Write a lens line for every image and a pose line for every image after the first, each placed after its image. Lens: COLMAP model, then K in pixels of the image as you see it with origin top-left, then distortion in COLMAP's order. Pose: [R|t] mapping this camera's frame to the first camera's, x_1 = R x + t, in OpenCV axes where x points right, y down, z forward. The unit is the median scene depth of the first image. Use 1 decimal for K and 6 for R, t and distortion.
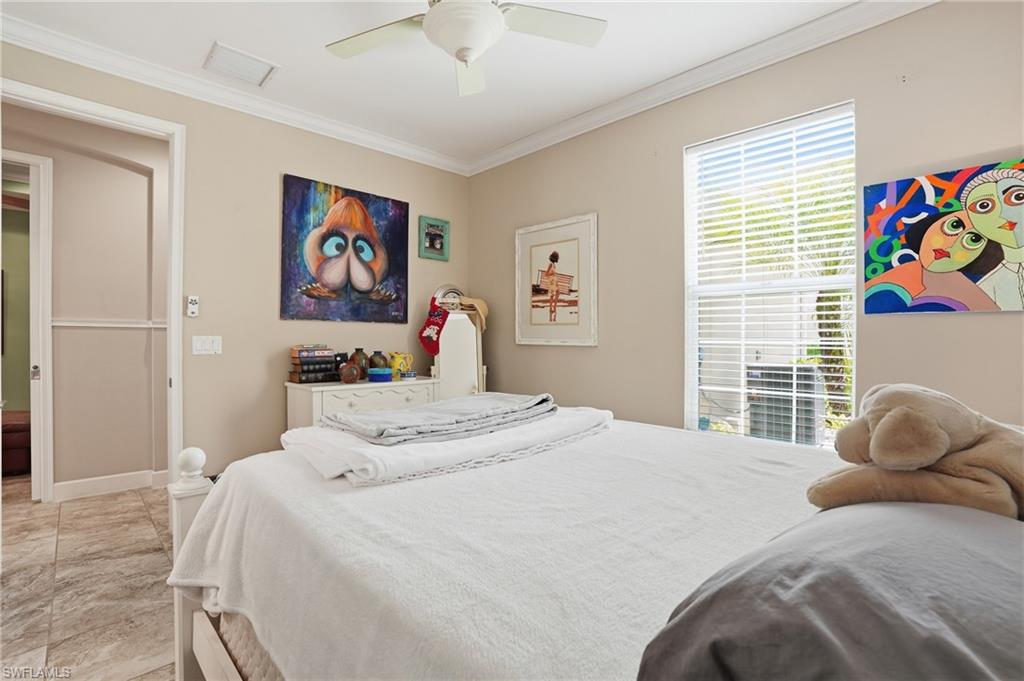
lens RADIAL K [[483.8, 0, 509.3], [0, 483.8, 334.4], [0, 0, 1]] dist [-0.058134, 0.020113]
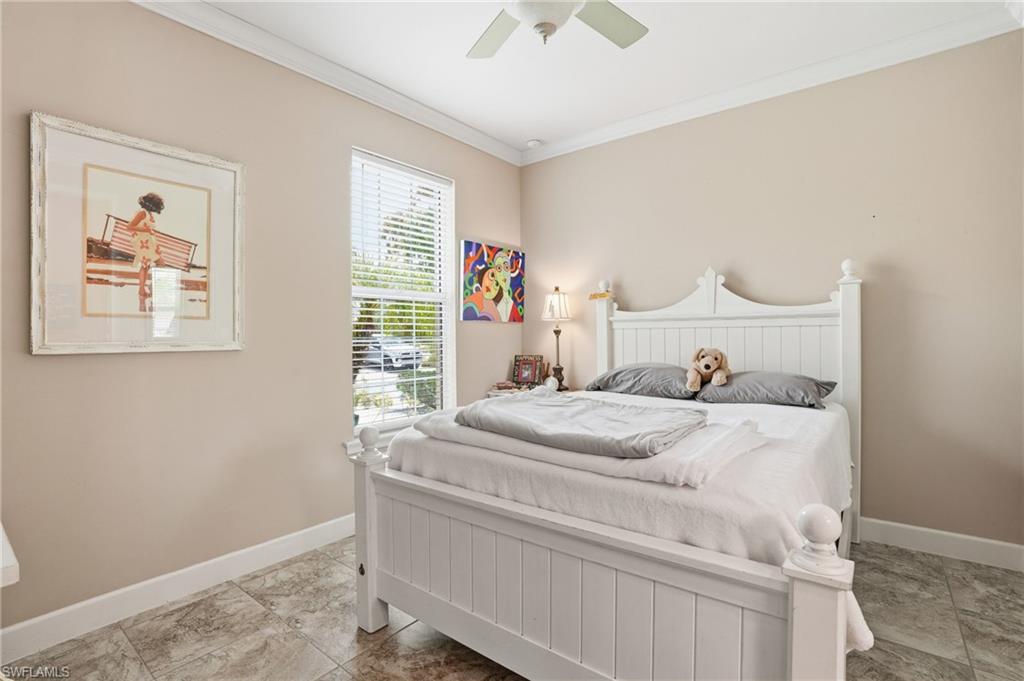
lens RADIAL K [[483.8, 0, 509.3], [0, 483.8, 334.4], [0, 0, 1]] dist [-0.058134, 0.020113]
pose [[-0.135725, -0.000346, 0.990746, -0.882116], [0.004099, 0.999991, 0.000911, 0.002598], [-0.990738, 0.004184, -0.135722, 1.074124]]
